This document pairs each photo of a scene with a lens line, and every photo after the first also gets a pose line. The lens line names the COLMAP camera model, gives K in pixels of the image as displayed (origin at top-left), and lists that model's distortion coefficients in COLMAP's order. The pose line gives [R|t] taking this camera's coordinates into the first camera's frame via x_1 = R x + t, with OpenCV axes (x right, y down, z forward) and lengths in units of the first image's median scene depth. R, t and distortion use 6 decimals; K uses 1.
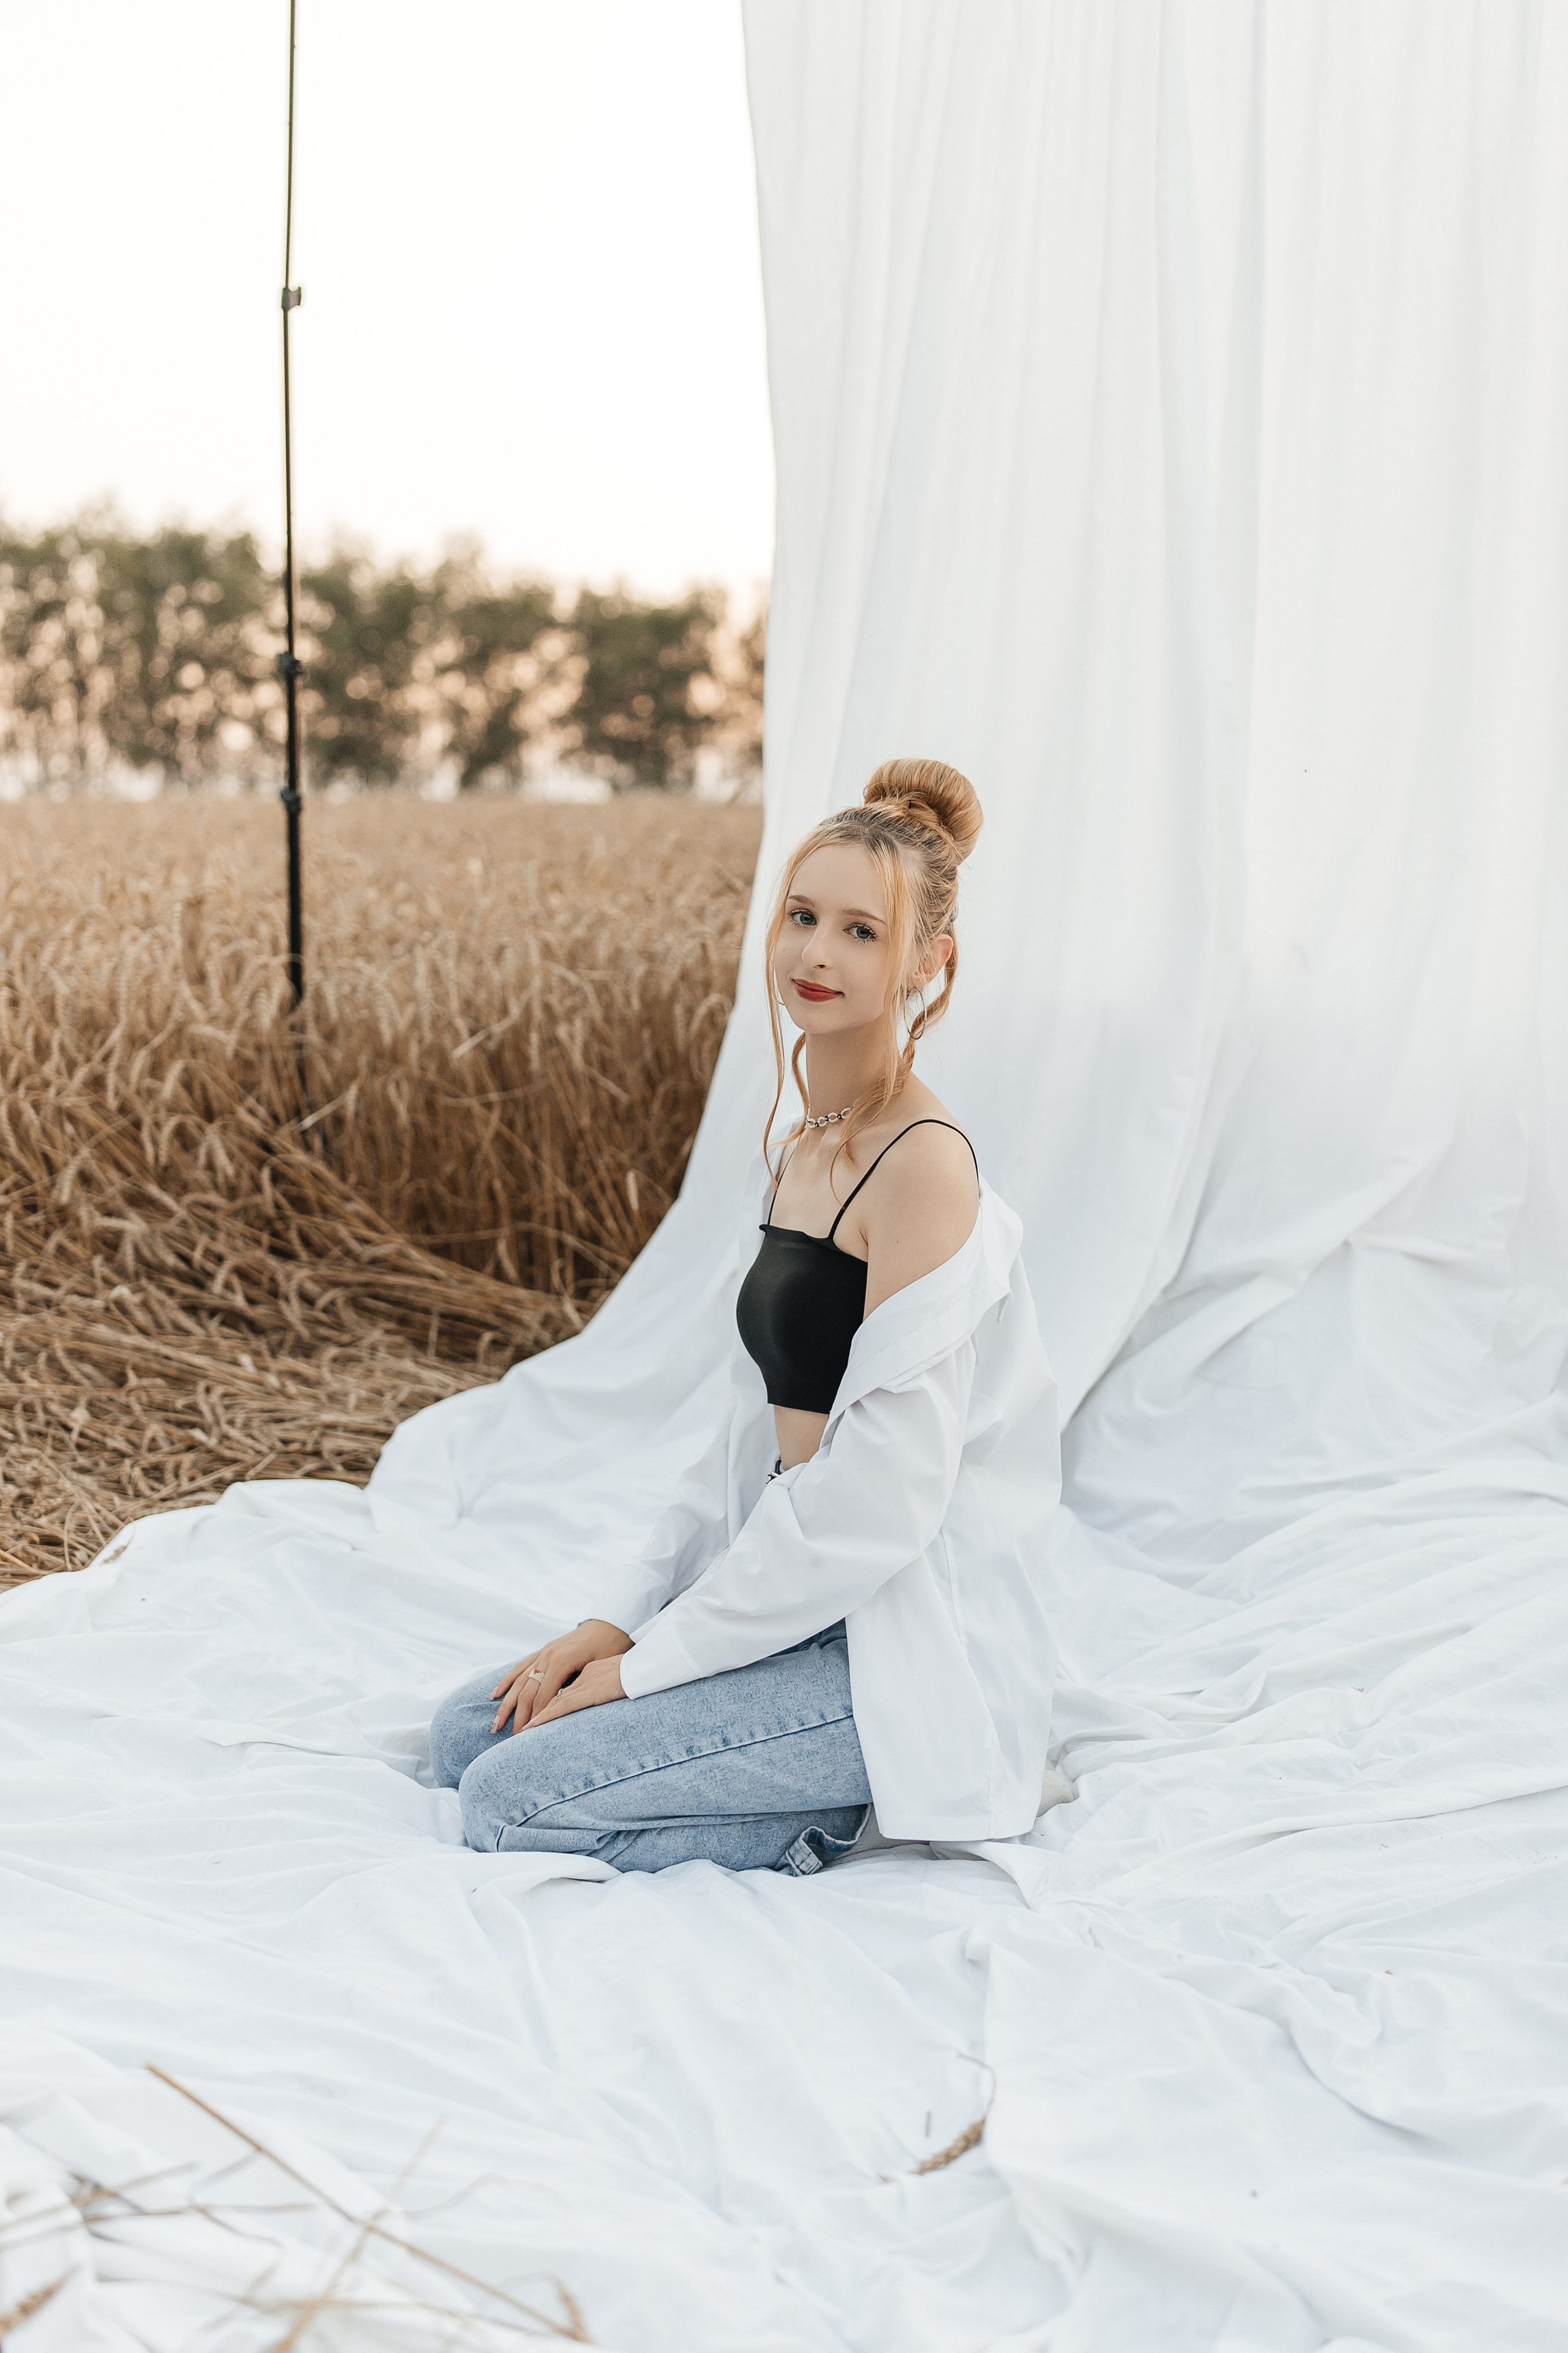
lens RADIAL K [[2401.2, 0, 775.4], [0, 2401.2, 1166.4], [0, 0, 1]] dist [-0.015455, 0.000000]
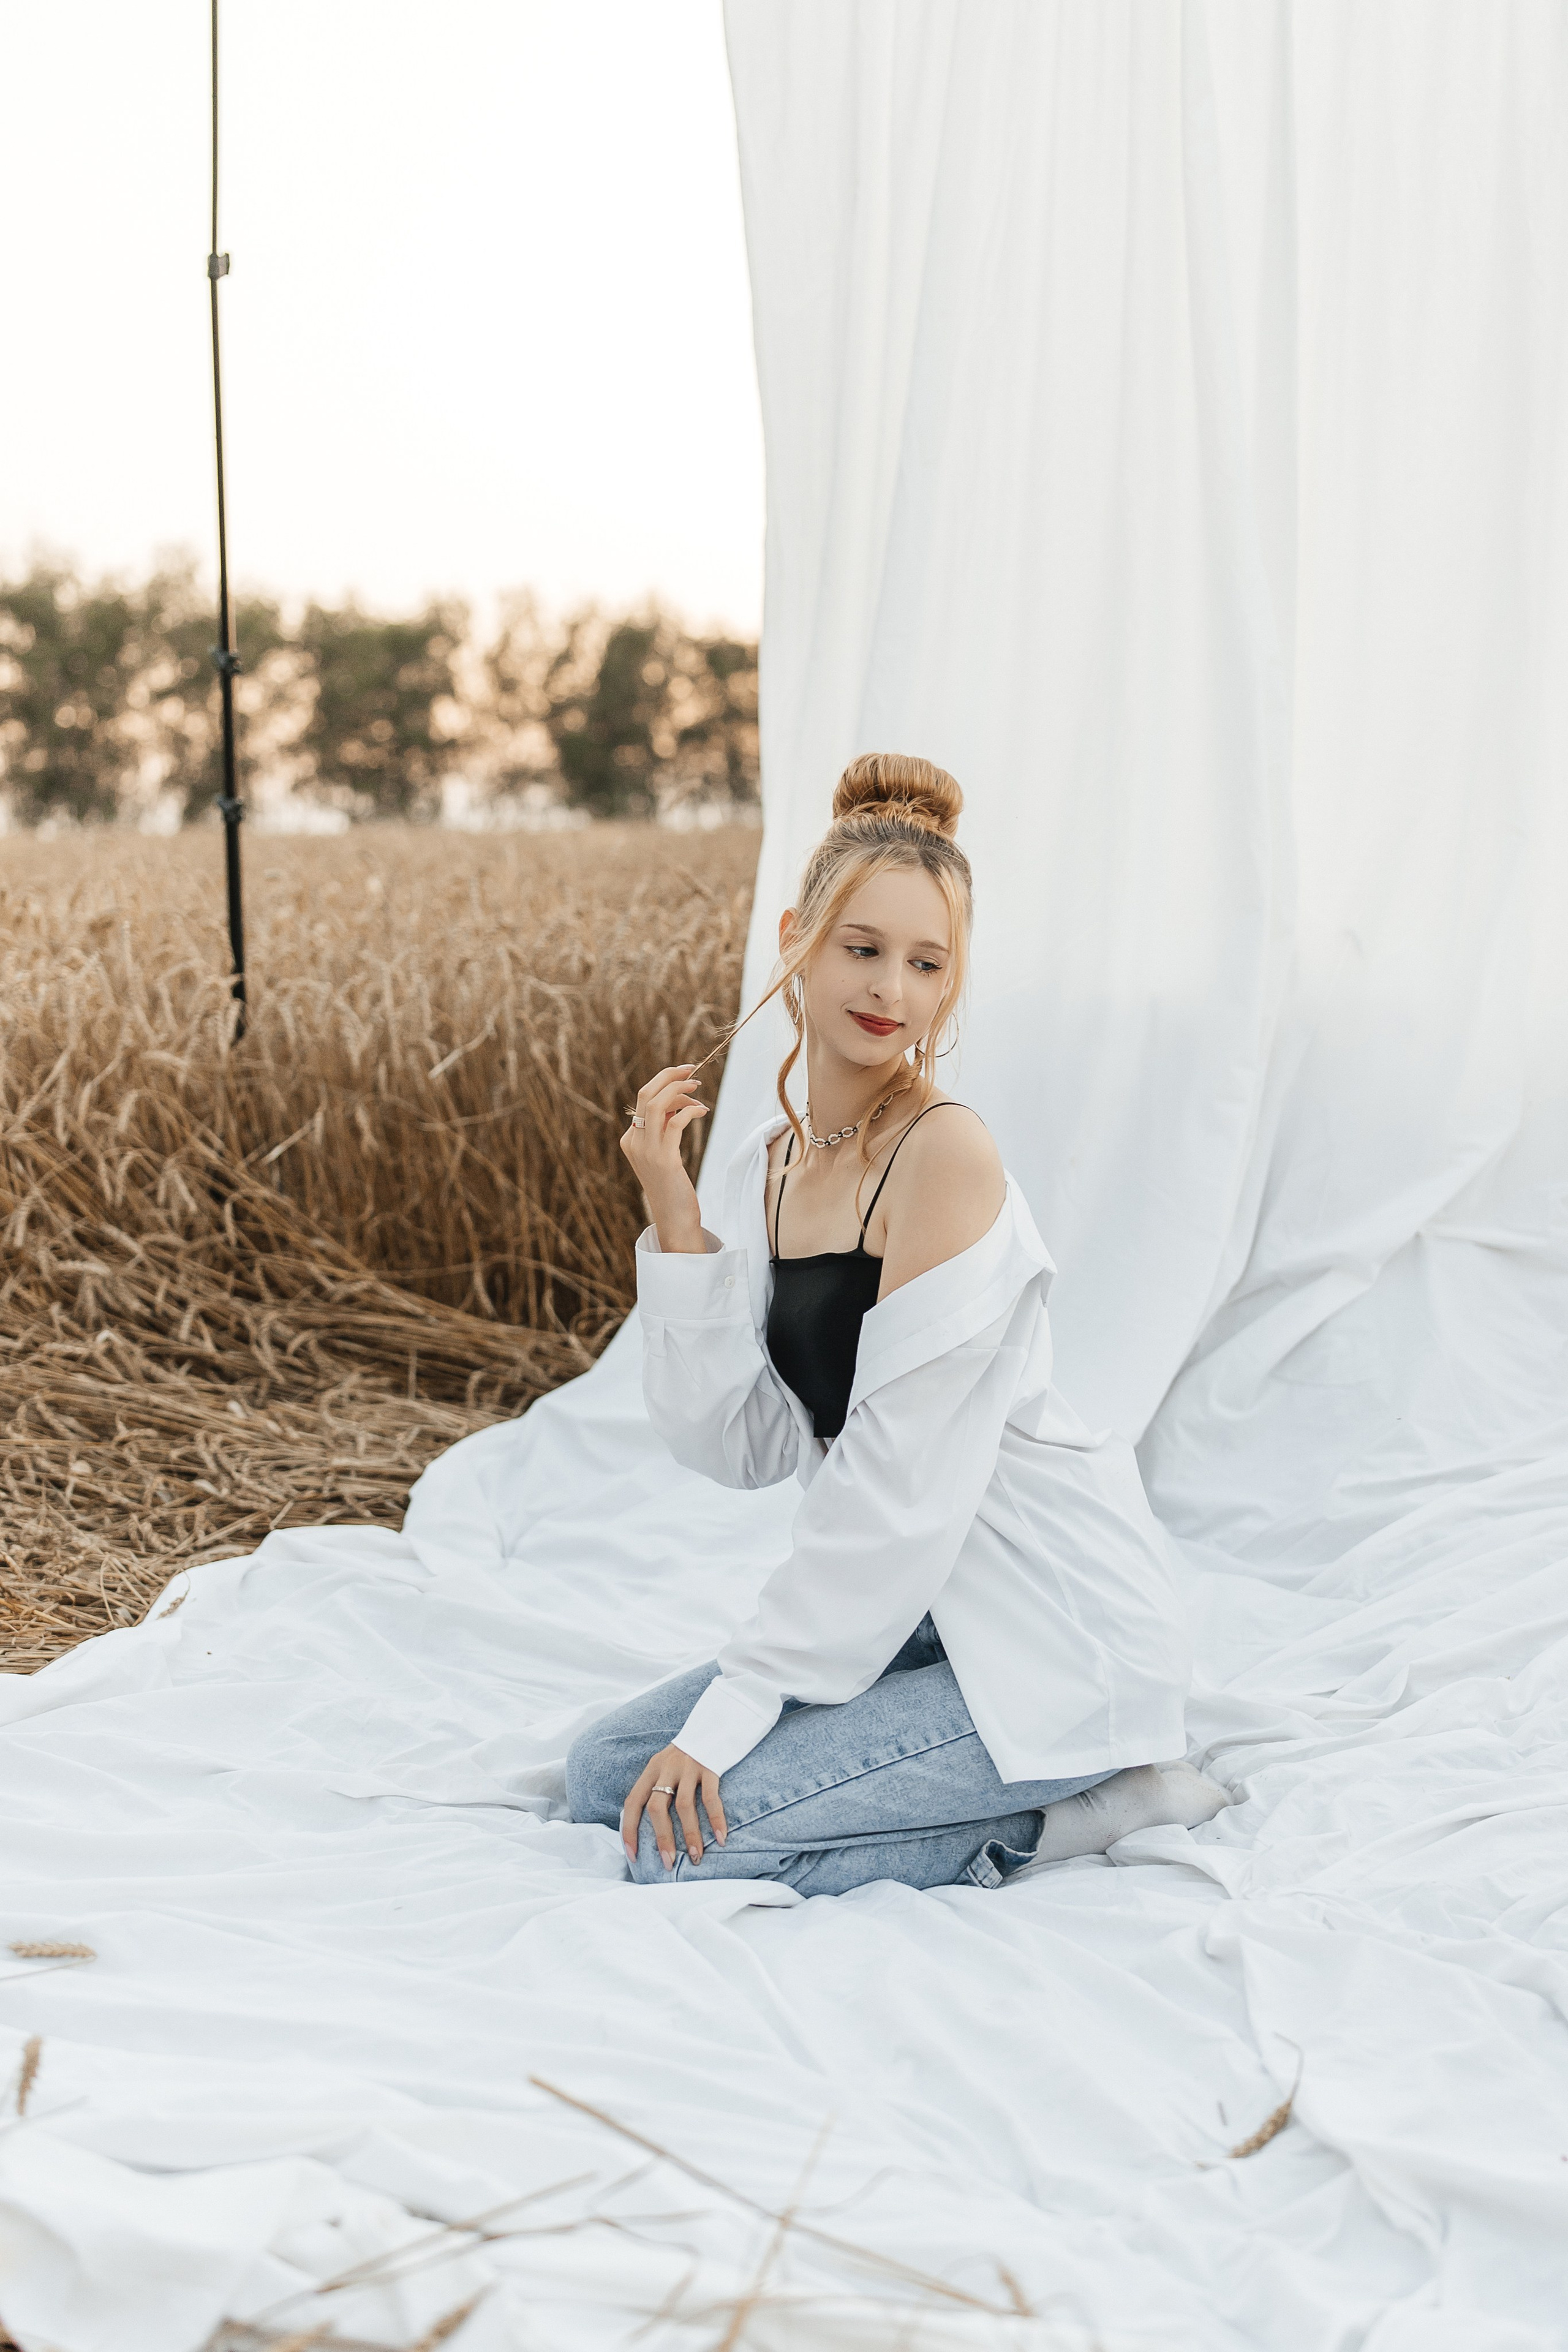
lens RADIAL K [[2574.1, 0, 776.9], [0, 2574.1, 1233.7], [0, 0, 1]] dist [-0.005275, 0.000000]
pose [[0.995308, -0.033718, 0.090694, -0.112296], [0.033284, 0.999426, 0.006303, 0.016076], [-0.090854, -0.003255, 0.995859, -0.014625]]
